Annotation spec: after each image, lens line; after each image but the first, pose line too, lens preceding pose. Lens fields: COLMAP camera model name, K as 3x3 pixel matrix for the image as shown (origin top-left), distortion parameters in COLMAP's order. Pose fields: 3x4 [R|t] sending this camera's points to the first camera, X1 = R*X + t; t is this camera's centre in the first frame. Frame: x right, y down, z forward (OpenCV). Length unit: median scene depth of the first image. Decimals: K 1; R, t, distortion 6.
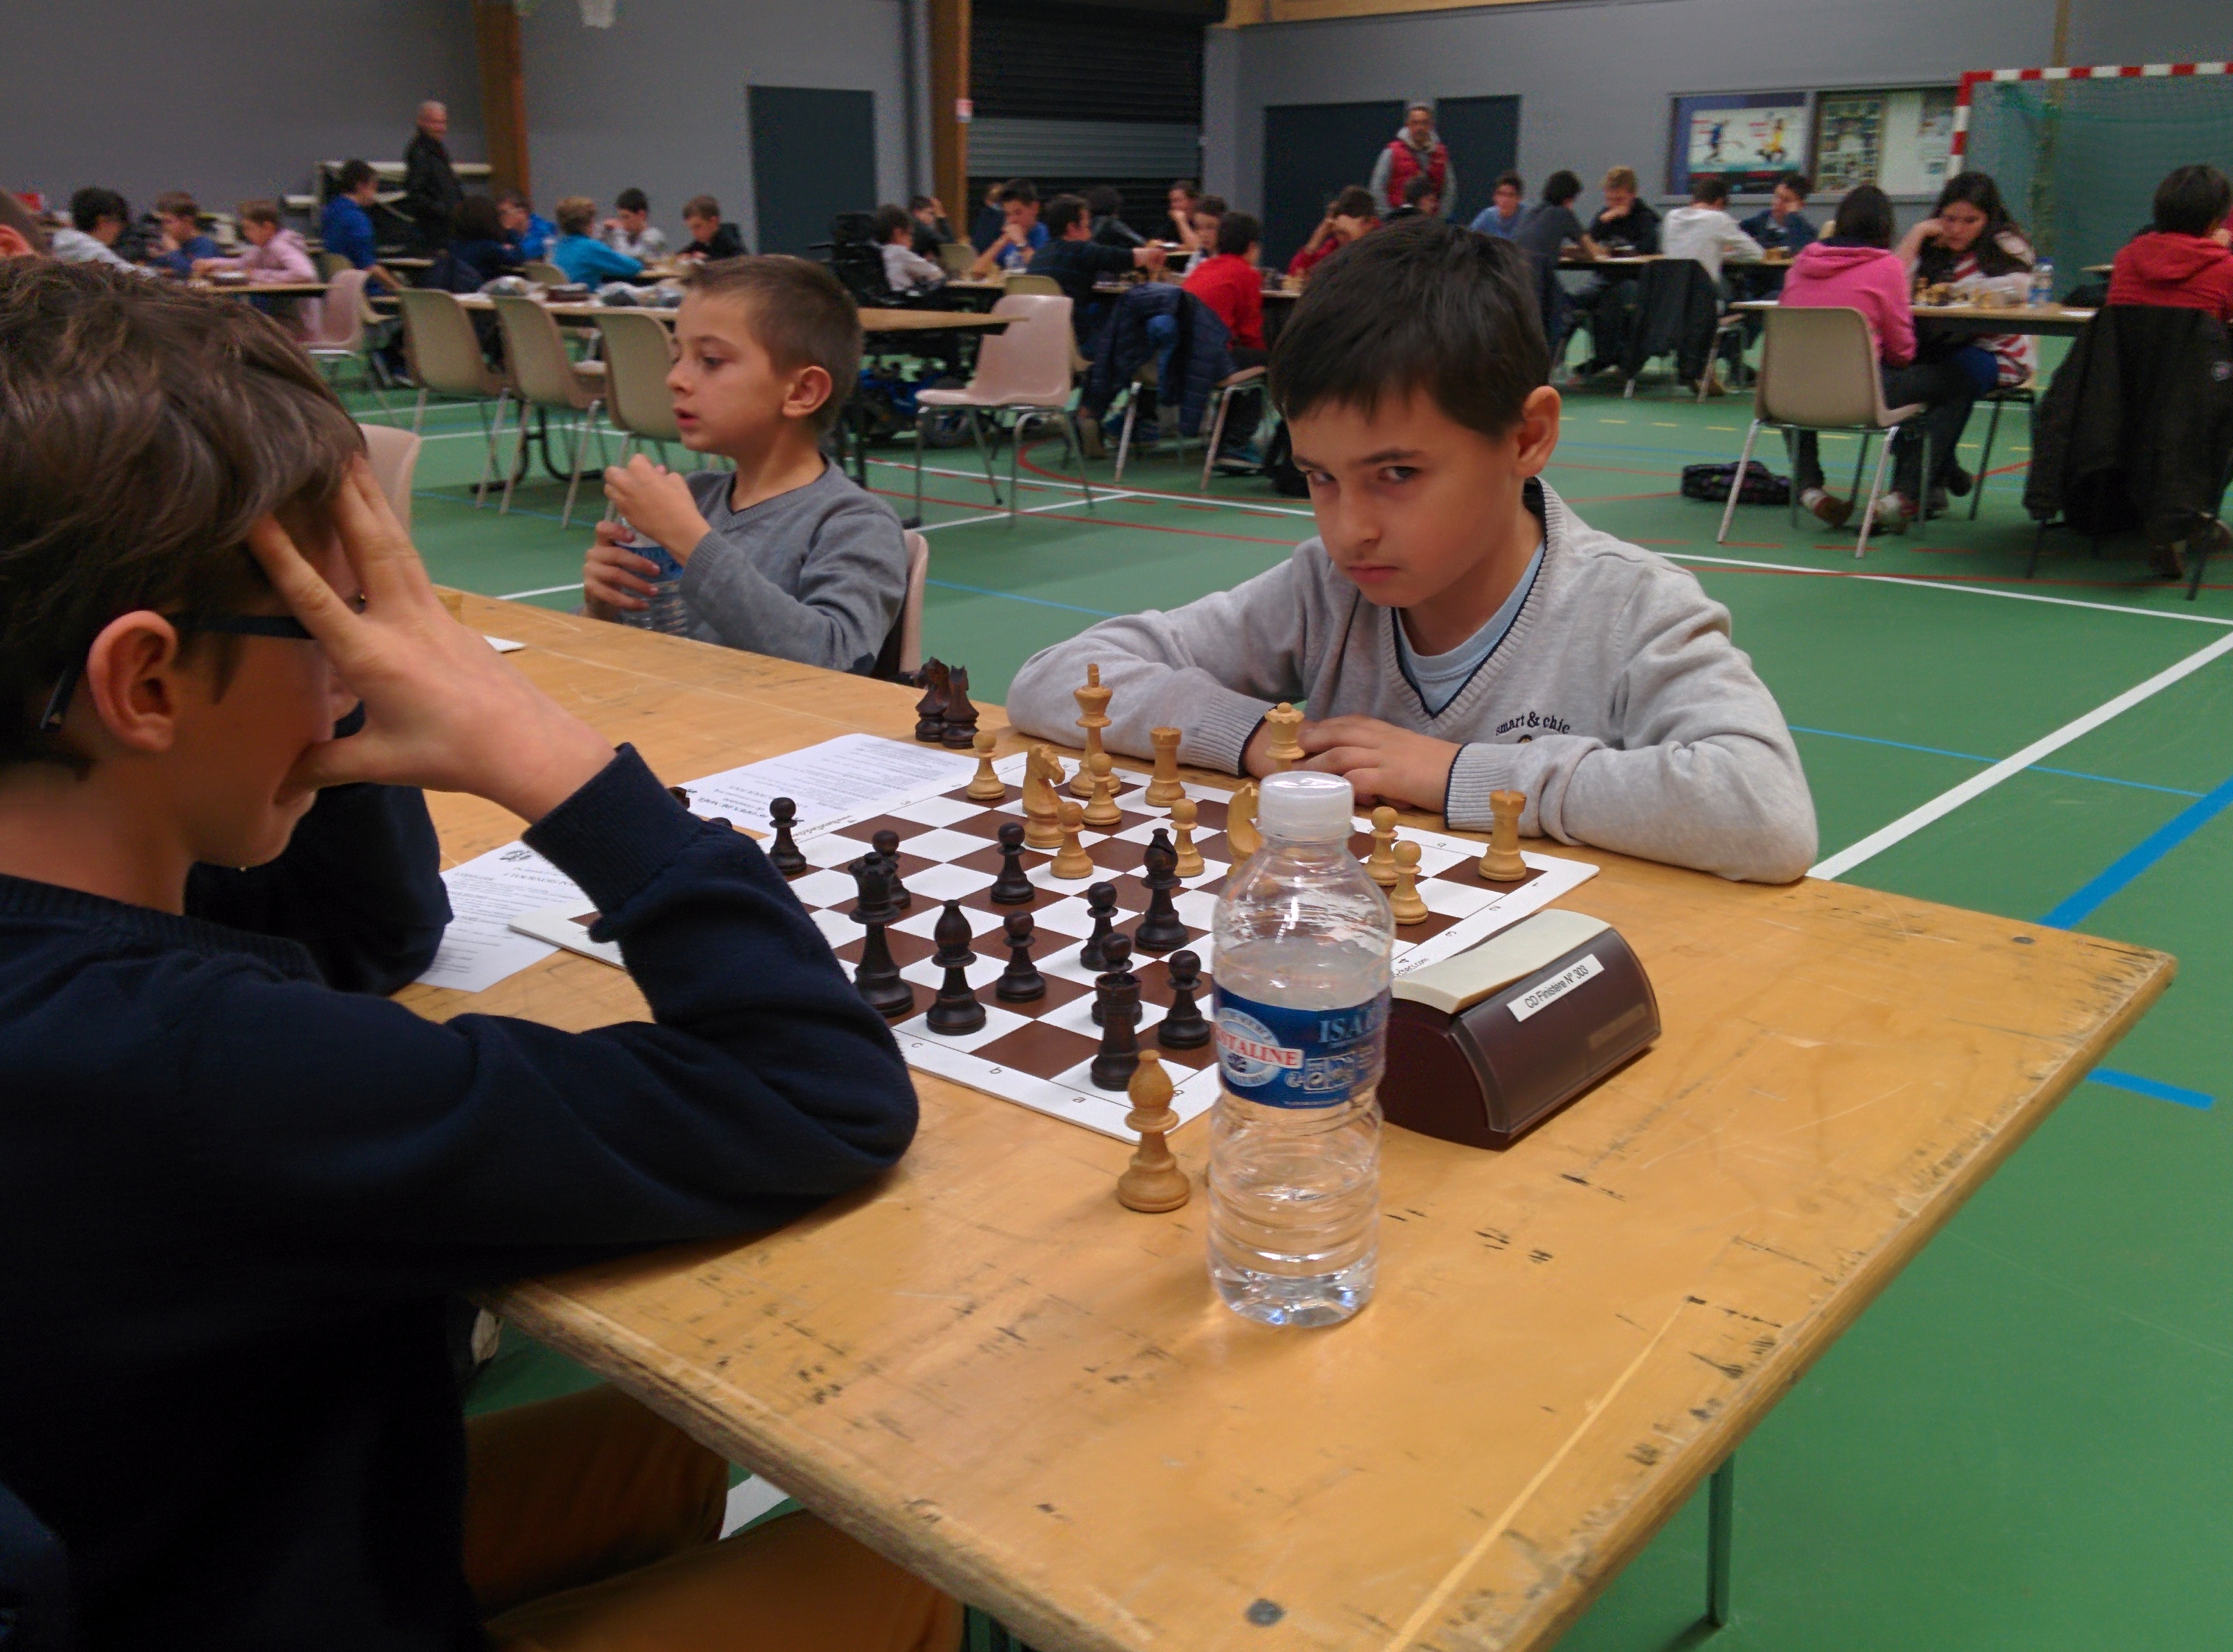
lens RADIAL K [[2006.1, 0, 1115.2], [0, 2006.1, 821.6], [0, 0, 1]] dist [0.072889, -0.131377]
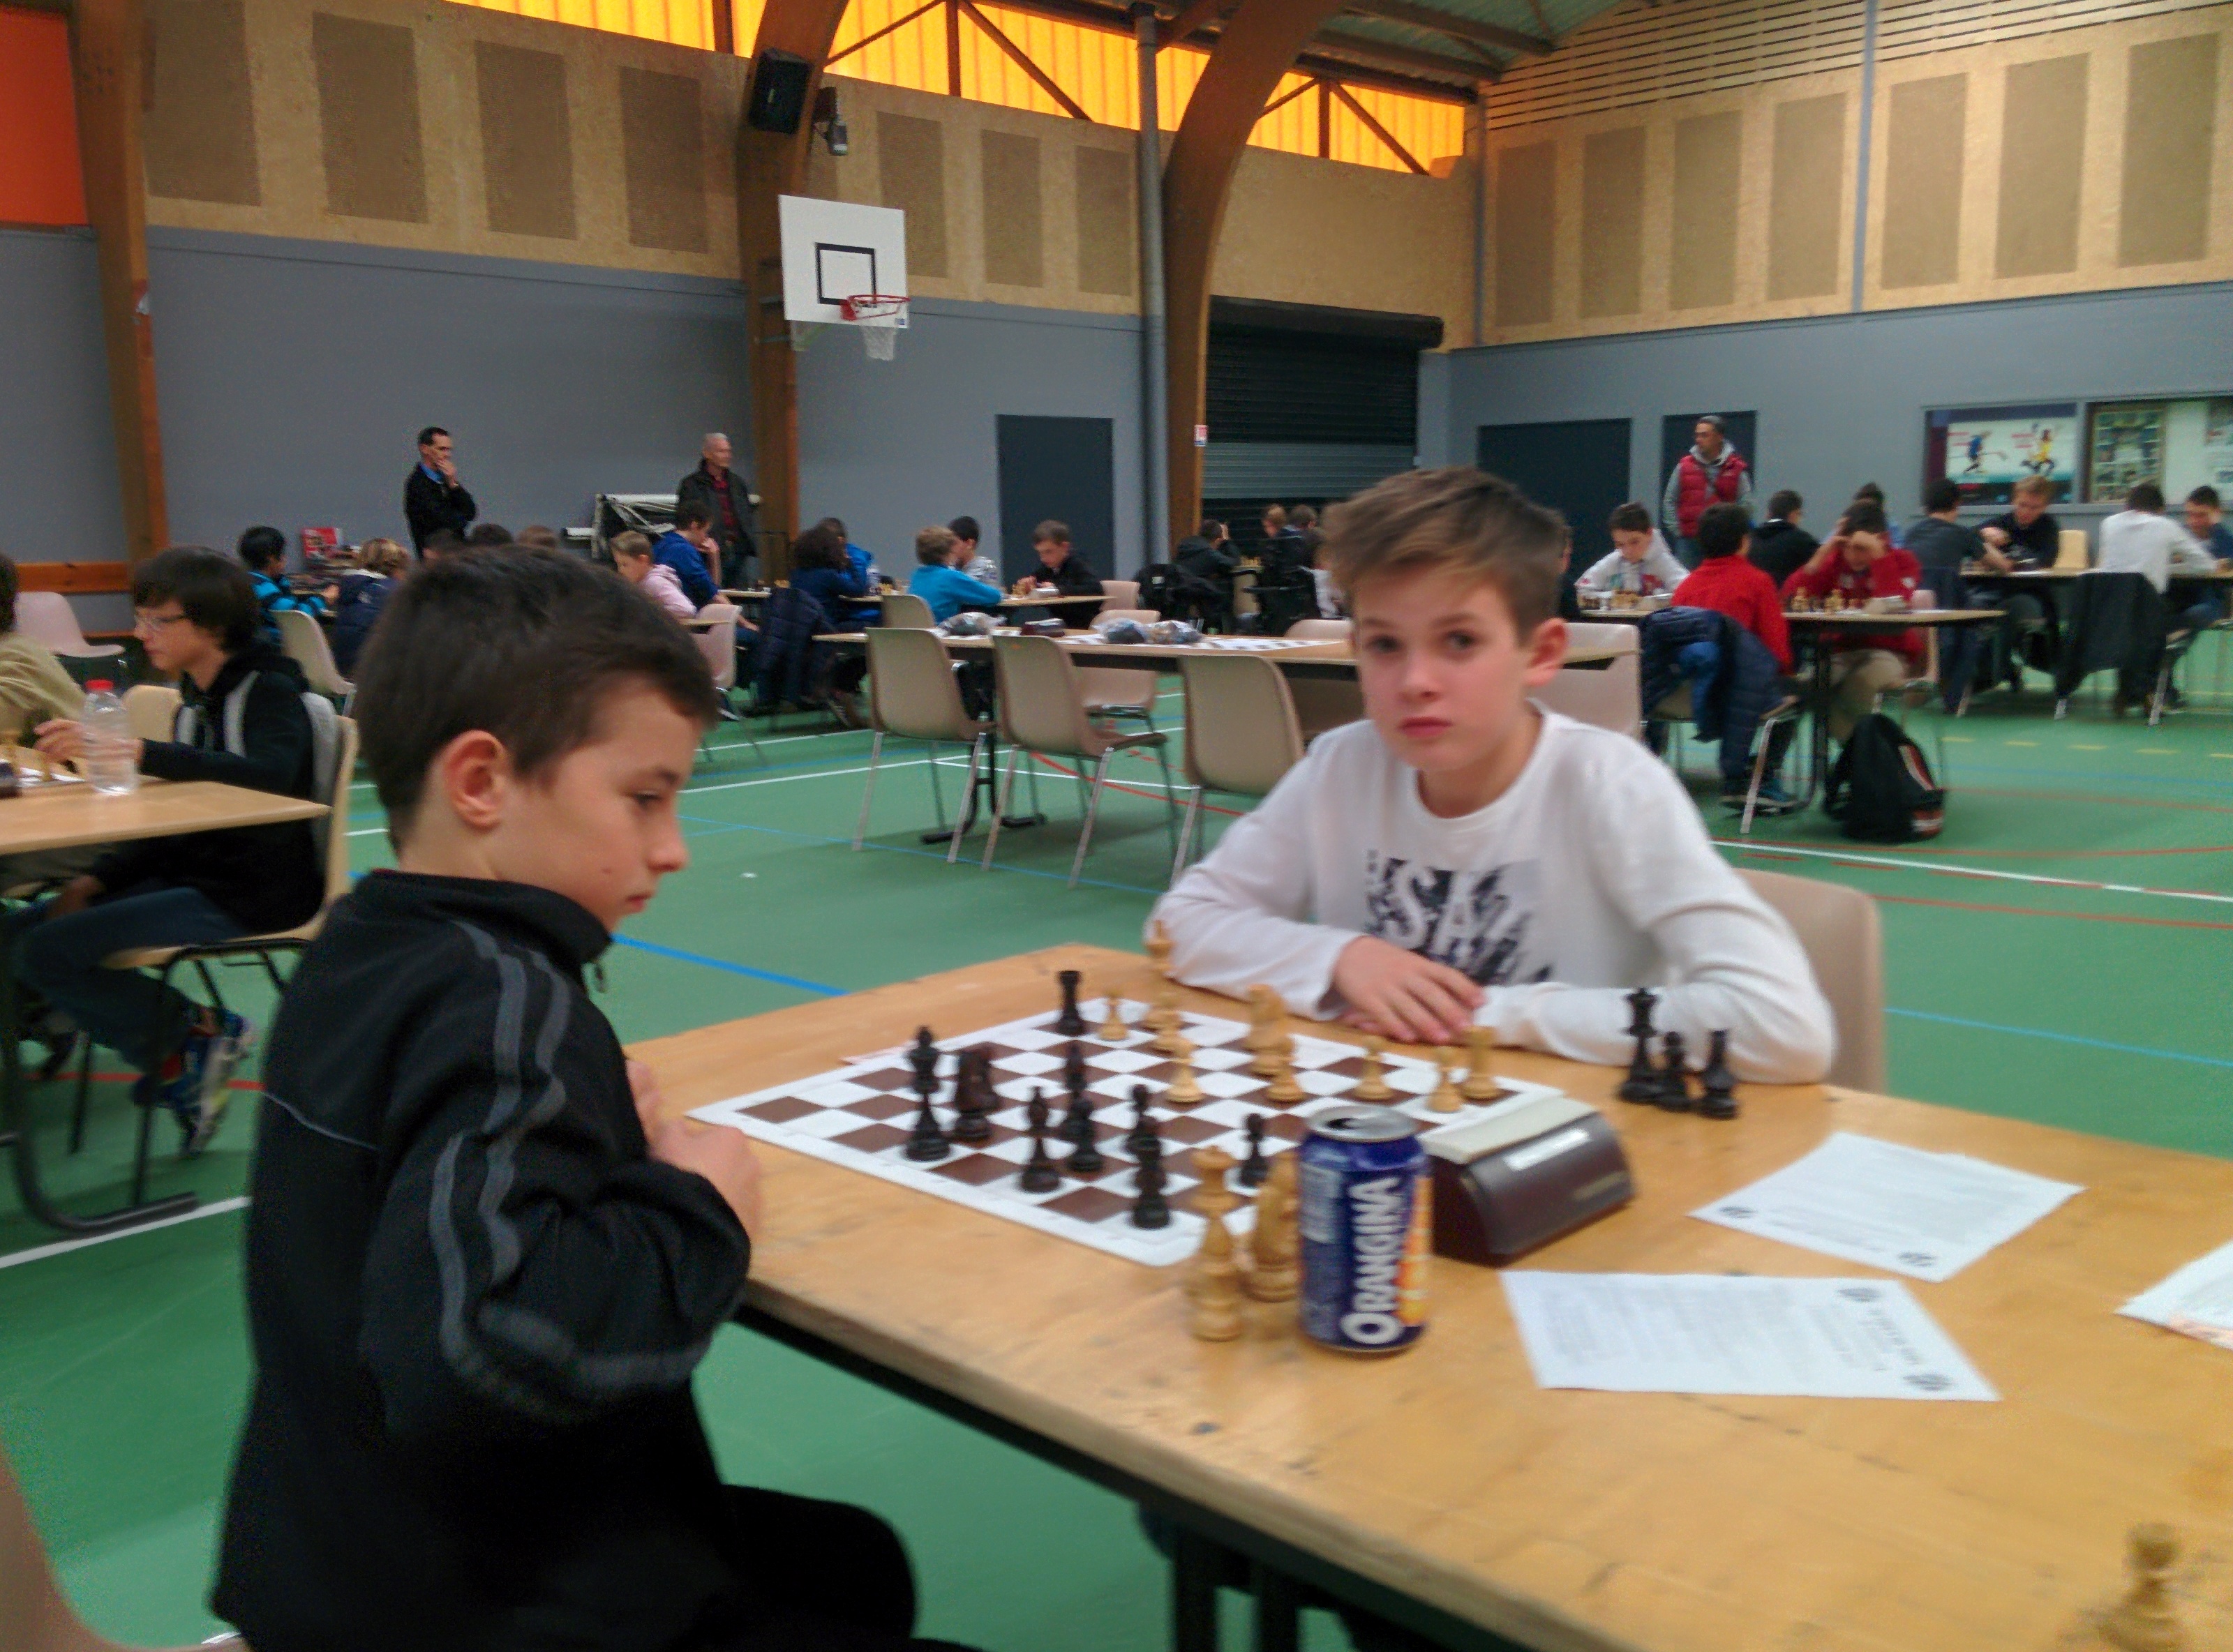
lens RADIAL K [[2006.1, 0, 1115.2], [0, 2006.1, 821.6], [0, 0, 1]] dist [0.072889, -0.131377]
pose [[0.999142, -0.007103, -0.040790, -0.082528], [0.000944, 0.988827, -0.149068, -0.016174], [0.041393, 0.148901, 0.987985, 0.047917]]
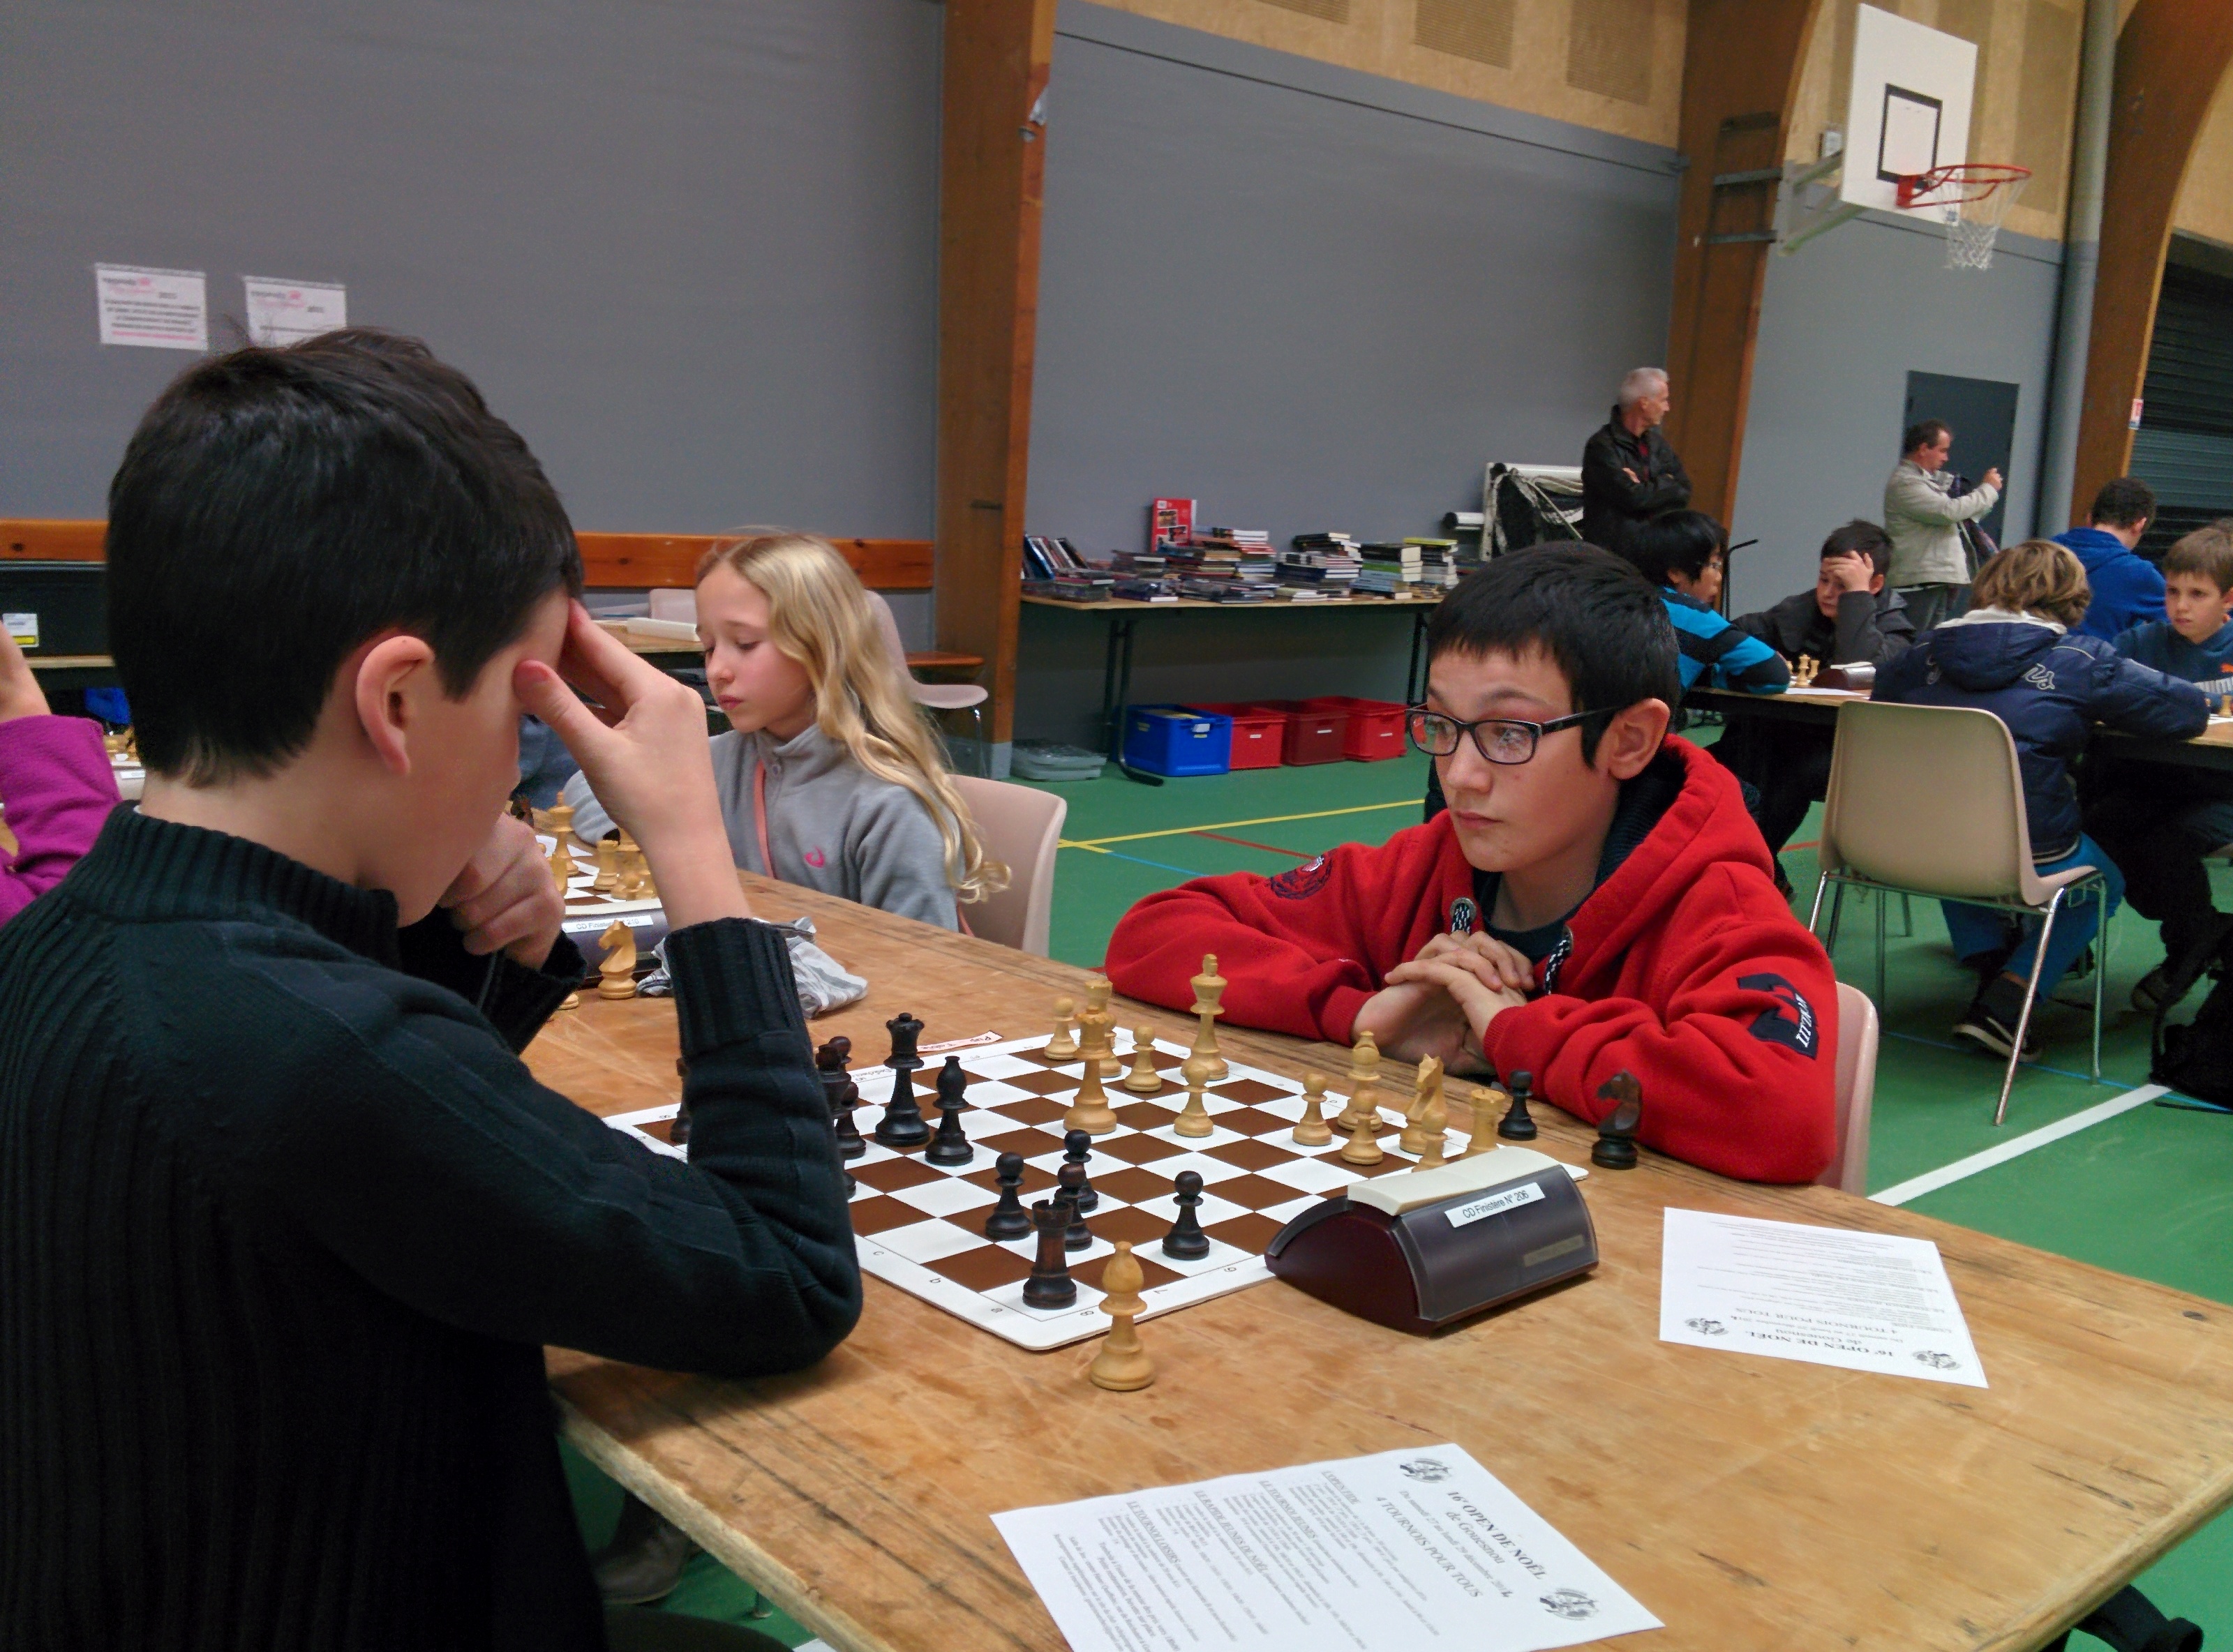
lens RADIAL K [[2064.2, 0, 1119.5], [0, 2064.2, 771.9], [0, 0, 1]] dist [0.095220, -0.148663]
pose [[0.993951, 0.045460, -0.099971, -0.367384], [-0.062181, 0.983291, -0.171090, -0.089335], [0.090523, 0.176272, 0.980170, 0.296552]]
